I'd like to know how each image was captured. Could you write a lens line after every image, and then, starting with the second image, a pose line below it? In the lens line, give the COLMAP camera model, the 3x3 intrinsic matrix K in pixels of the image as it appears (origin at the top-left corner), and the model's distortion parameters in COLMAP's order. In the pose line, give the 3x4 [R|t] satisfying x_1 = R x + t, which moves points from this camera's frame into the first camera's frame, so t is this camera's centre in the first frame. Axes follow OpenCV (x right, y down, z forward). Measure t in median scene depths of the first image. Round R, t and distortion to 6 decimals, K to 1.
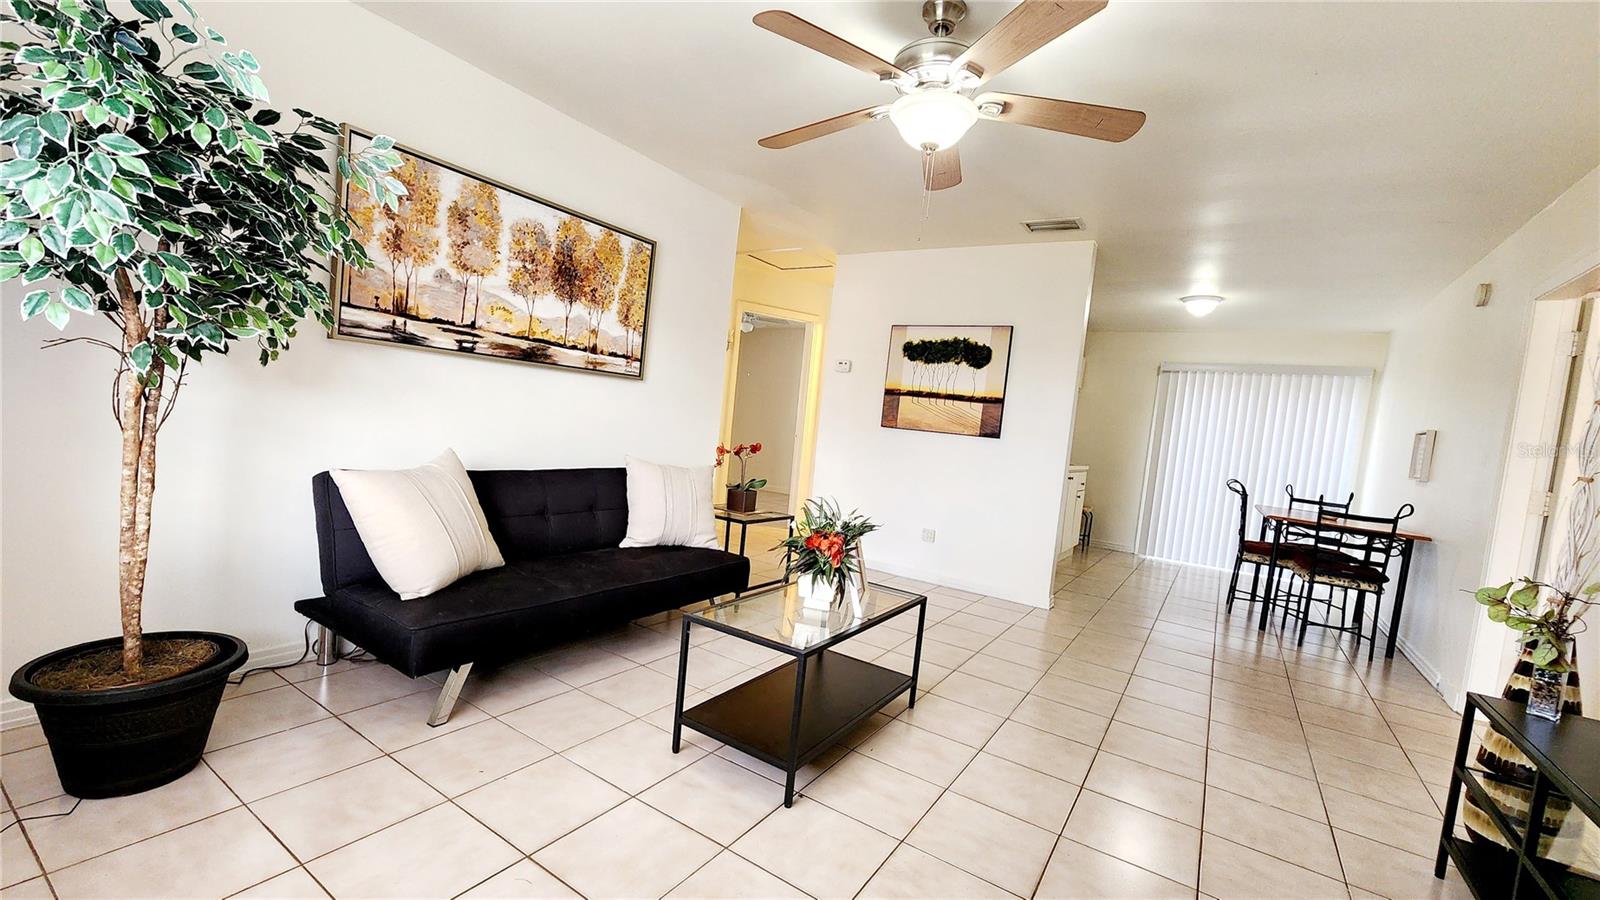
lens RADIAL K [[661.5, 0, 798.4], [0, 661.5, 457.8], [0, 0, 1]] dist [0.002966, -0.001632]
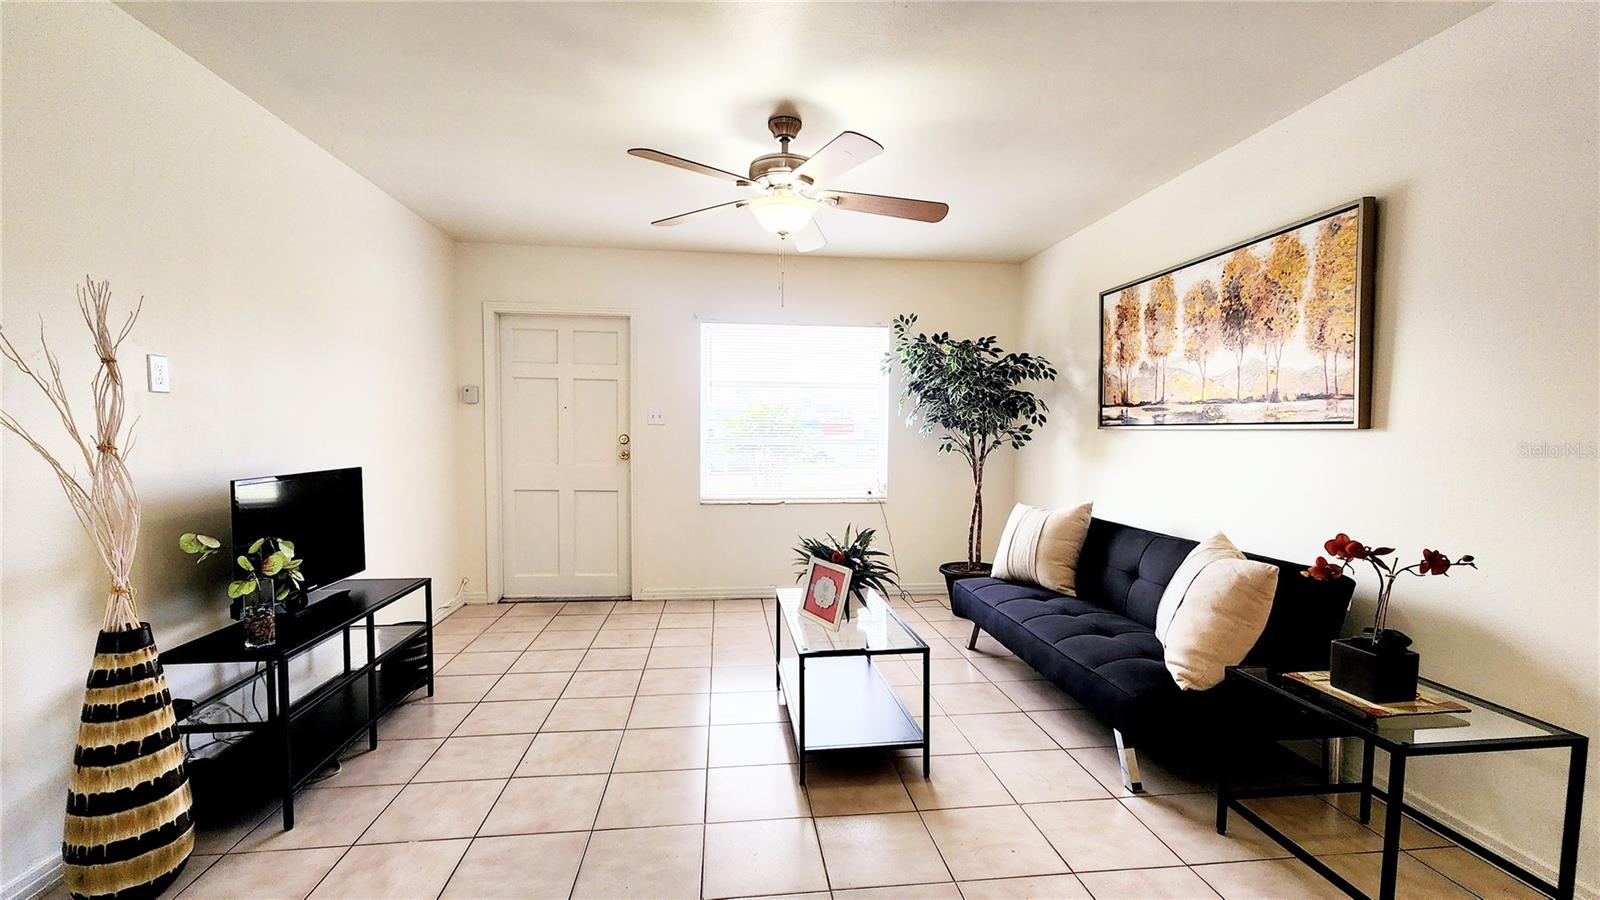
lens RADIAL K [[661.5, 0, 799.1], [0, 661.5, 459.7], [0, 0, 1]] dist [0.002966, -0.001632]
pose [[-0.761672, -0.075883, -0.643505, 0.680999], [-0.121500, 0.992229, 0.026806, -0.055148], [0.636470, 0.098603, -0.764973, 1.449216]]
